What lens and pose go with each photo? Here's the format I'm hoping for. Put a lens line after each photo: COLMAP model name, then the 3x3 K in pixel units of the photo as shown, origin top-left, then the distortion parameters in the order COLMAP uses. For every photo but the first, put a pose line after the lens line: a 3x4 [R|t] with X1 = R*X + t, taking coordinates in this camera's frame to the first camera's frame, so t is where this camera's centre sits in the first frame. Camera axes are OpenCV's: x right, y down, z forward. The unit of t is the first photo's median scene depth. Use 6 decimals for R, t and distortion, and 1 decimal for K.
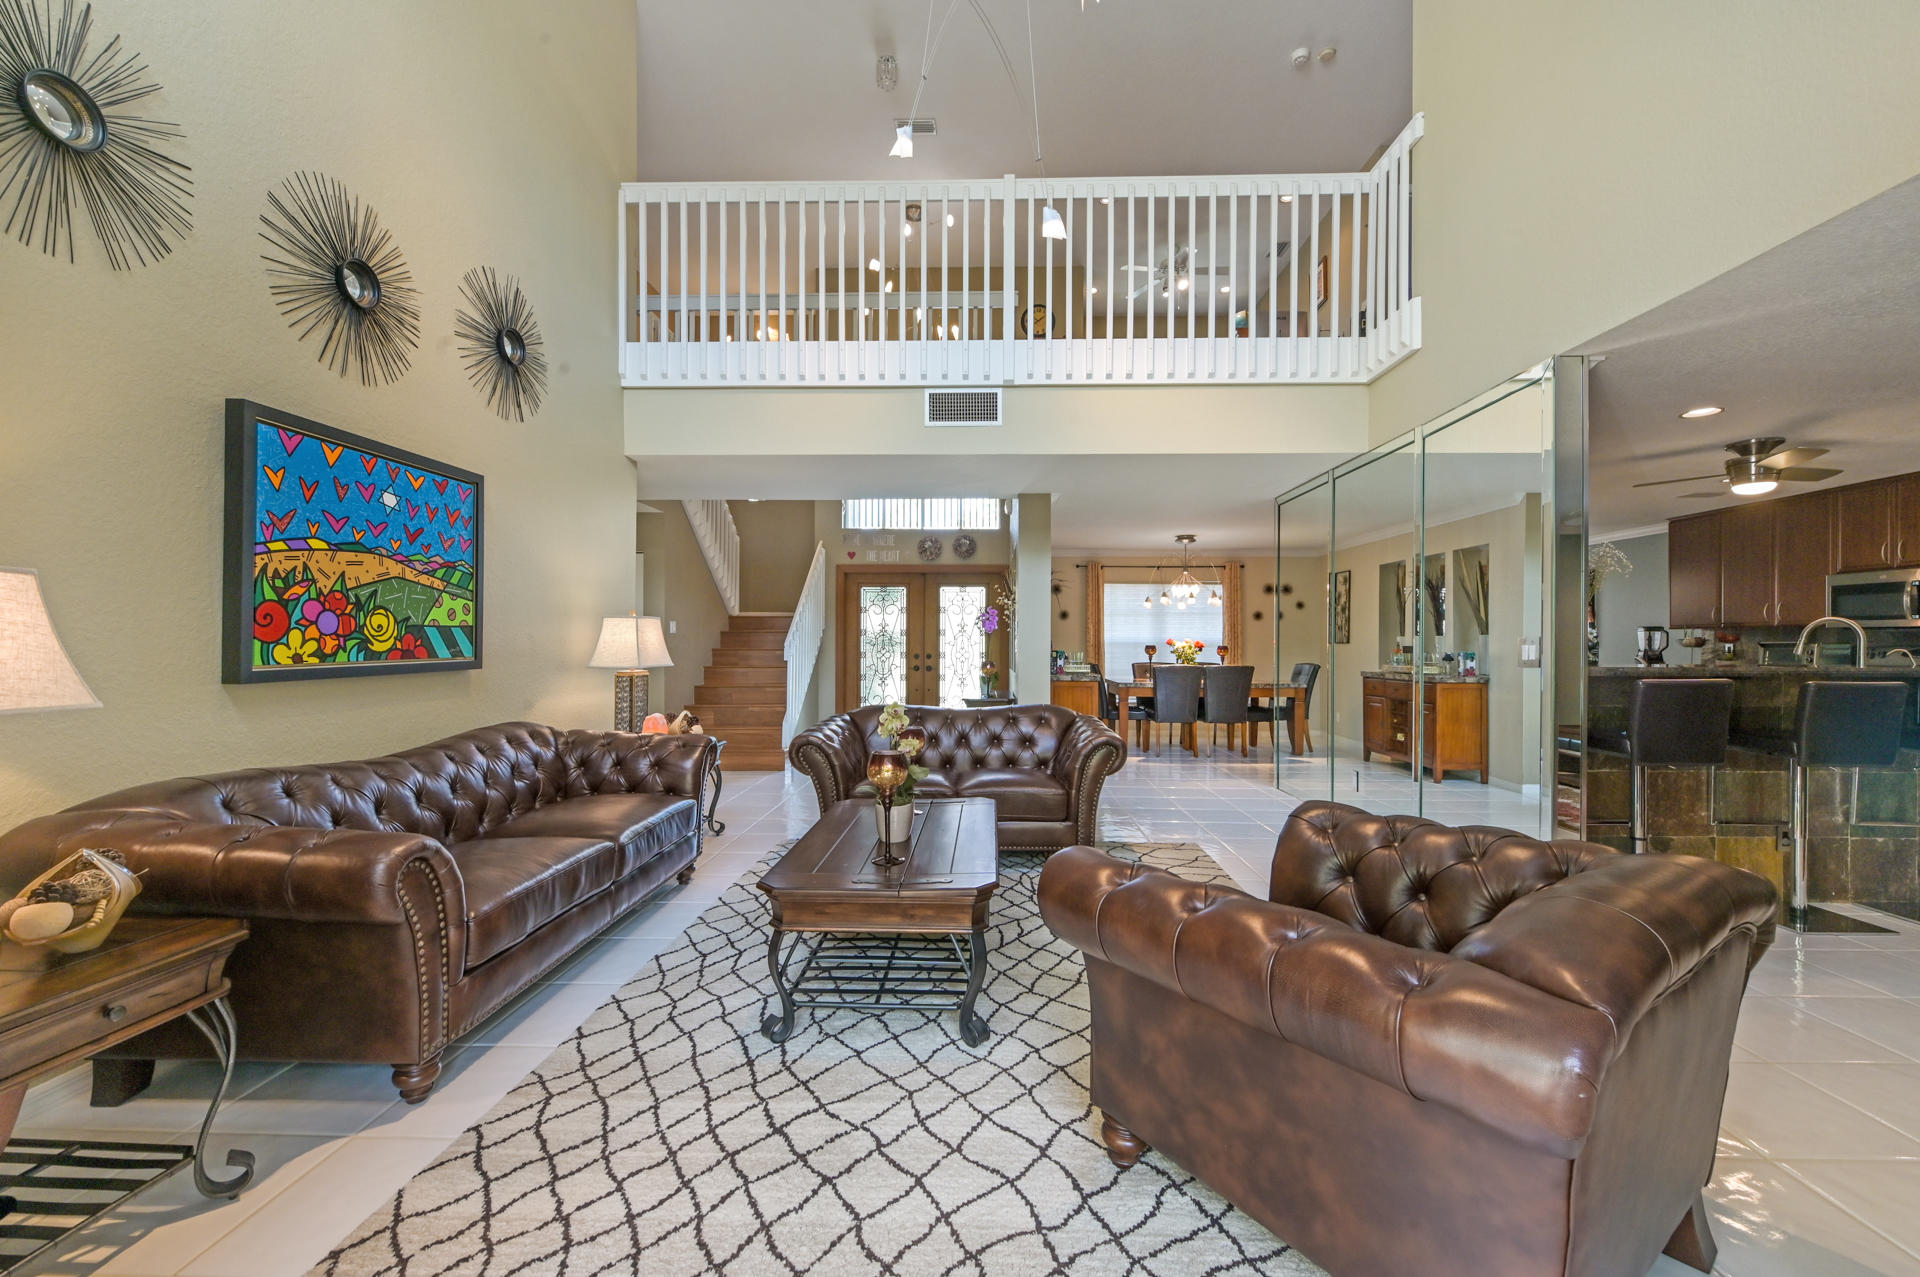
lens RADIAL K [[771.9, 0, 947.2], [0, 771.9, 646.3], [0, 0, 1]] dist [0.001201, -0.003418]
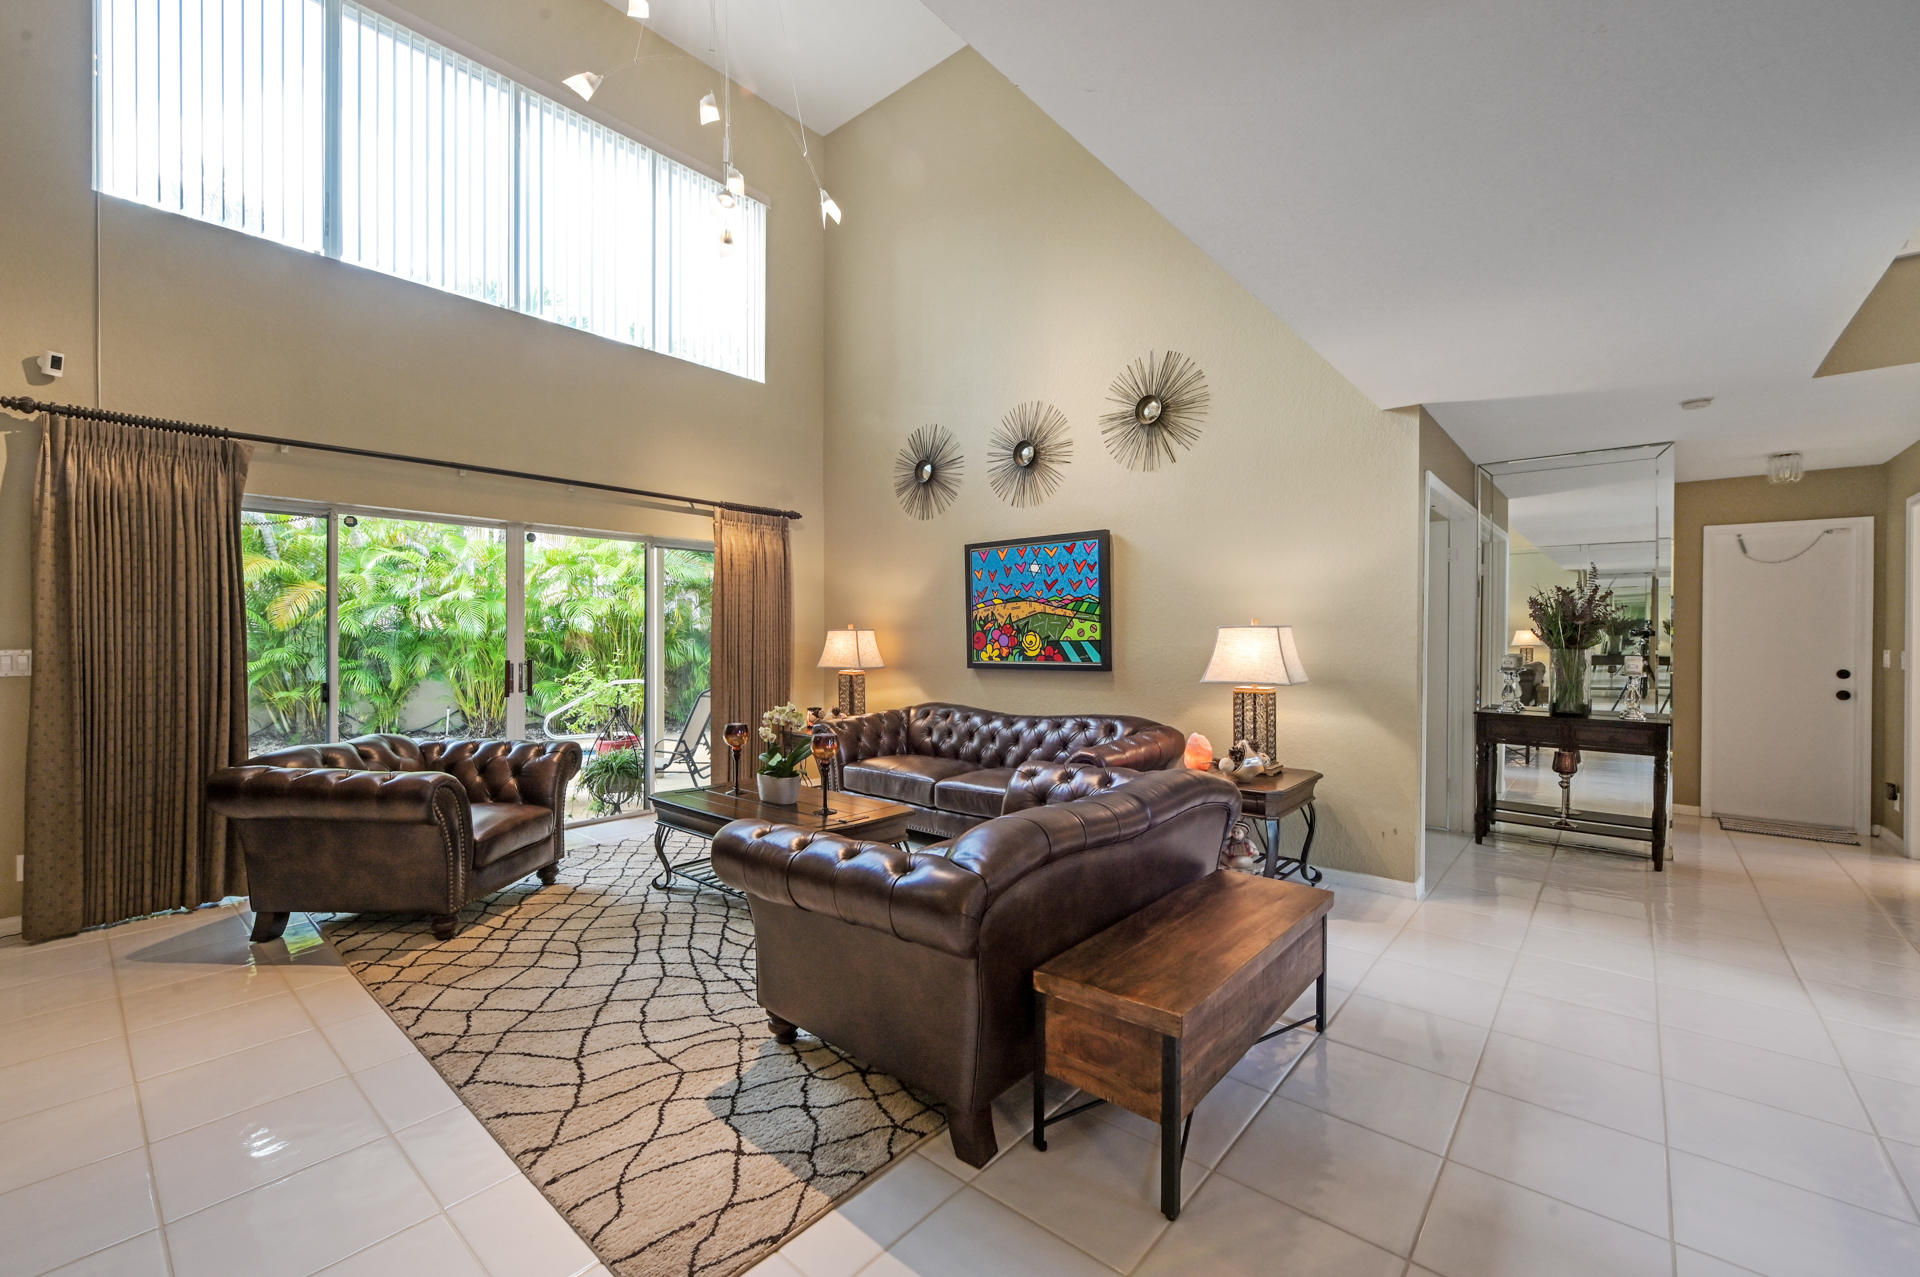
lens RADIAL K [[762.8, 0, 960.0], [0, 762.8, 638.5], [0, 0, 1]] dist [0.000864, 0.000083]
pose [[-0.603696, 0.000318, -0.797215, 0.666262], [-0.004002, 0.999986, 0.003429, -0.034558], [0.797205, 0.005261, -0.603686, 1.717770]]
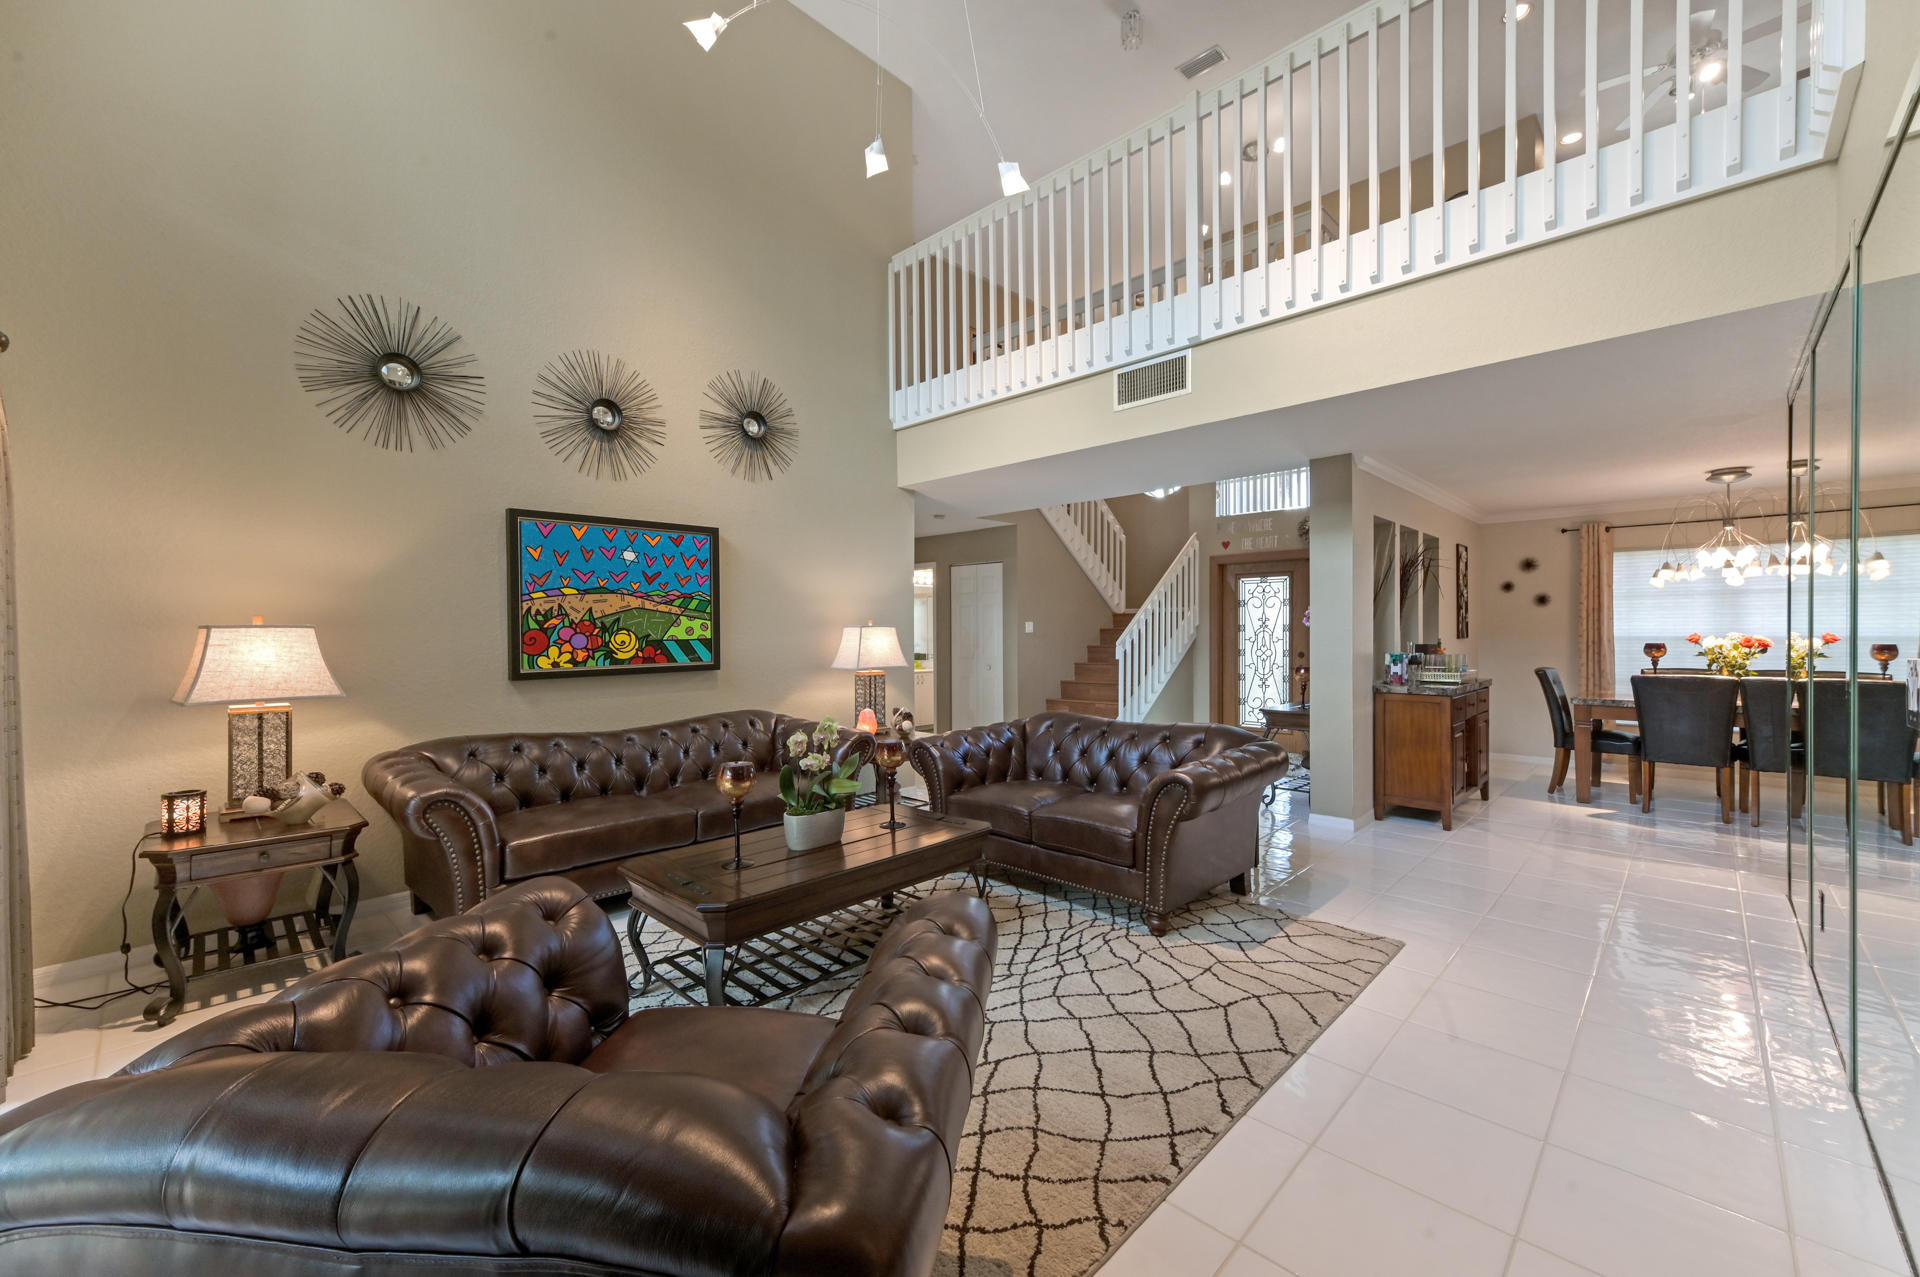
lens RADIAL K [[745.8, 0, 965.6], [0, 745.8, 637.6], [0, 0, 1]] dist [0.004890, 0.000066]
pose [[0.748362, -0.003640, -0.663281, 0.635280], [0.006899, 0.999974, 0.002297, -0.029605], [0.663255, -0.006295, 0.748367, 0.325296]]
